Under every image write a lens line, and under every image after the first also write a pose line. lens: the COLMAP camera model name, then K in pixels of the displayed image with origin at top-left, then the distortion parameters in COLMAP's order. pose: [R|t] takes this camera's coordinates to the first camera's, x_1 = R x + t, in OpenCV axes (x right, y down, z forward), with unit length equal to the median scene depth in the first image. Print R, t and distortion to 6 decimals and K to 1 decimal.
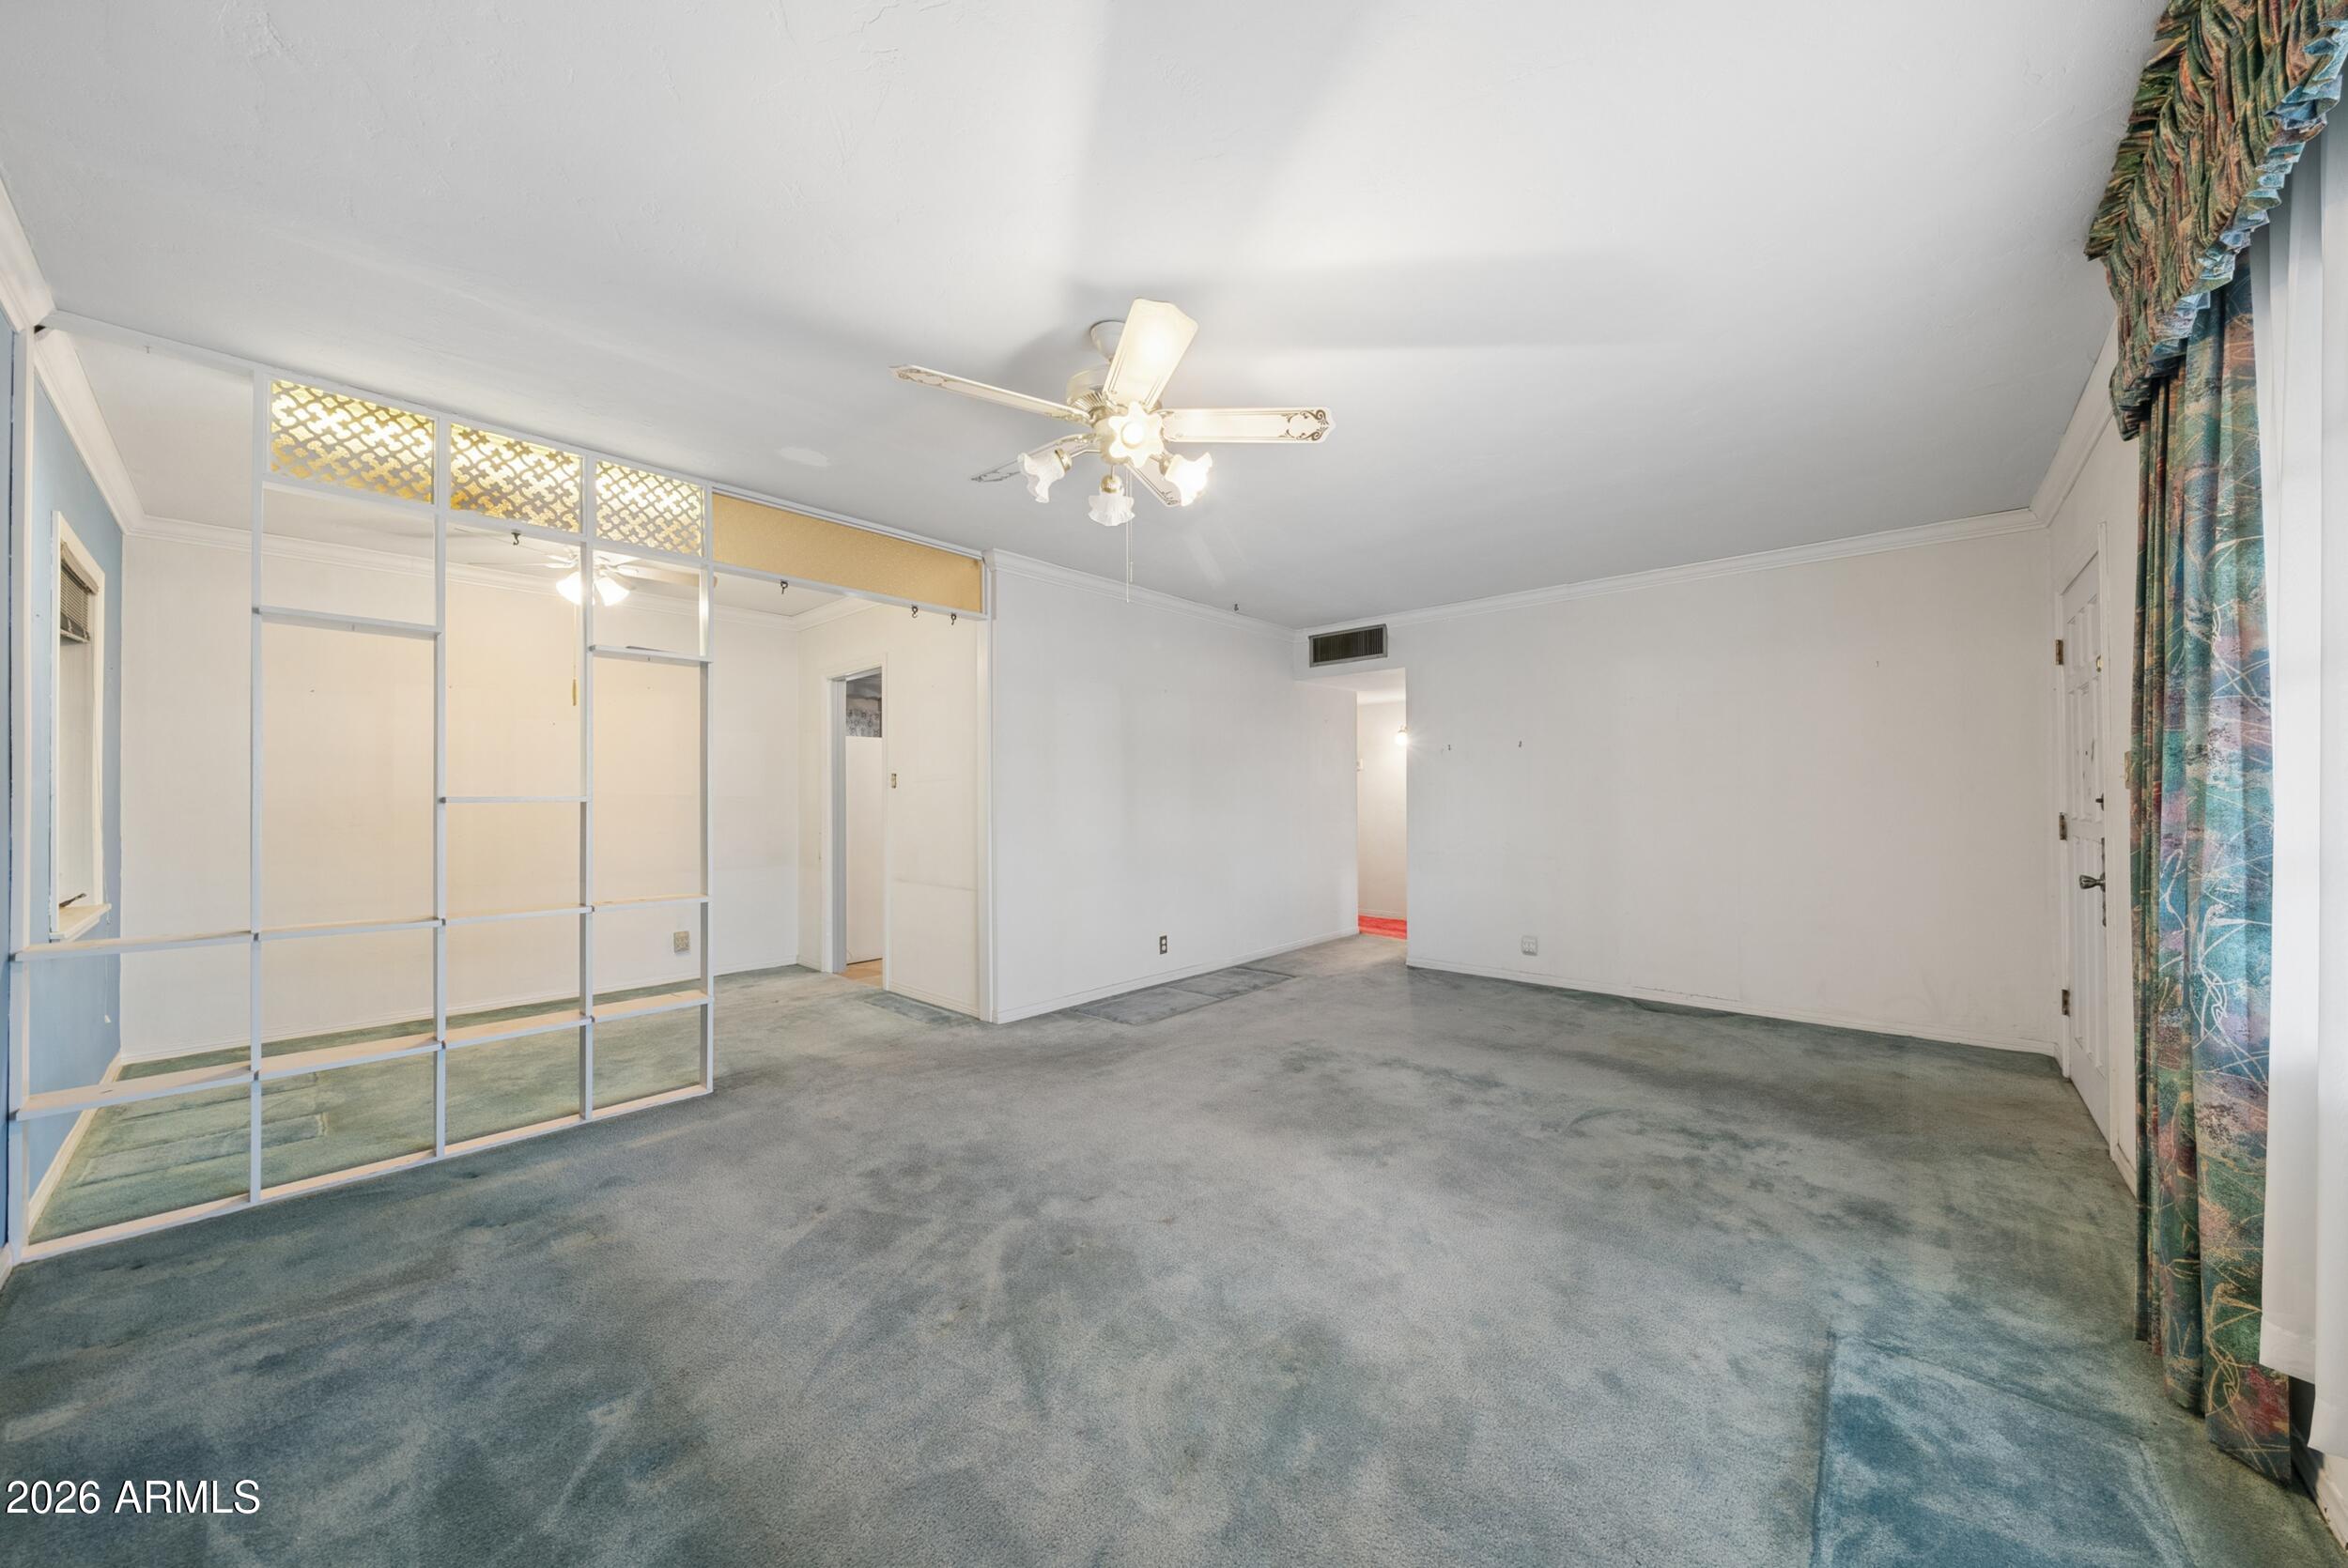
lens RADIAL K [[821.8, 0, 1169.3], [0, 821.8, 796.3], [0, 0, 1]] dist [-0.005640, 0.000062]
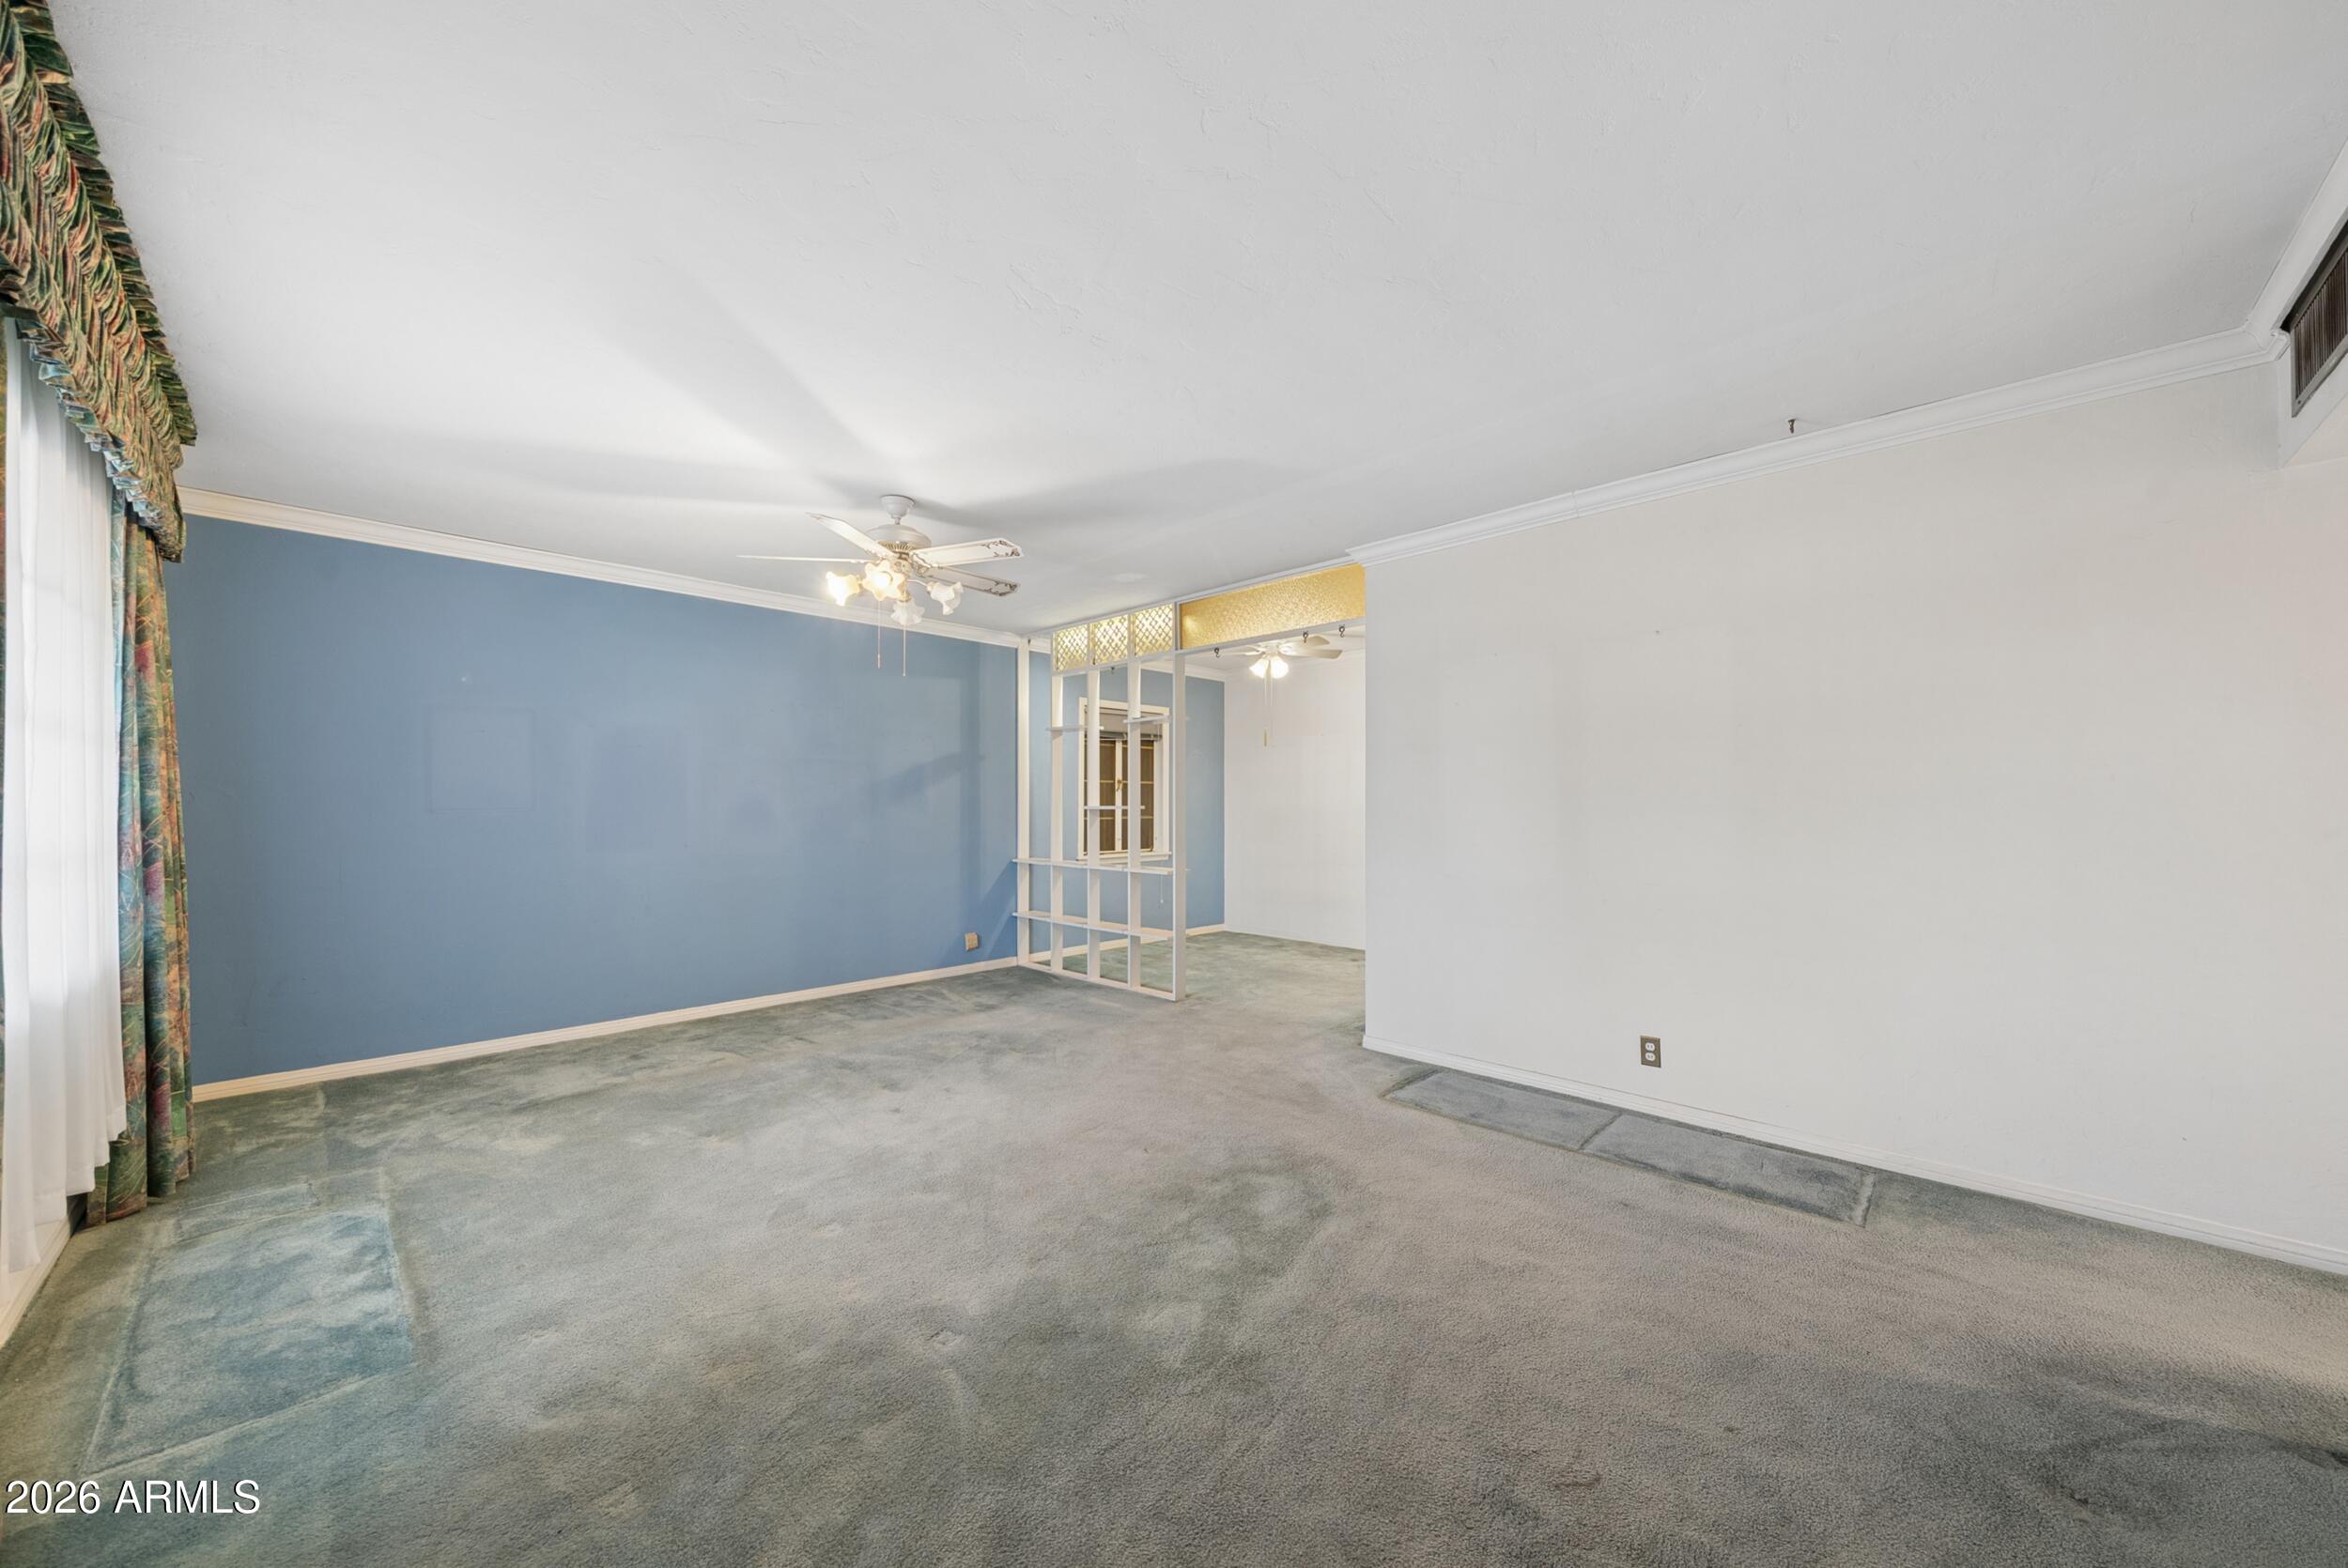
lens RADIAL K [[821.8, 0, 1170.4], [0, 821.8, 797.6], [0, 0, 1]] dist [-0.005640, 0.000062]
pose [[-0.045315, -0.005549, -0.998957, 1.003034], [0.001349, 0.999983, -0.005615, -0.005626], [0.998972, -0.001602, -0.045307, 1.103531]]
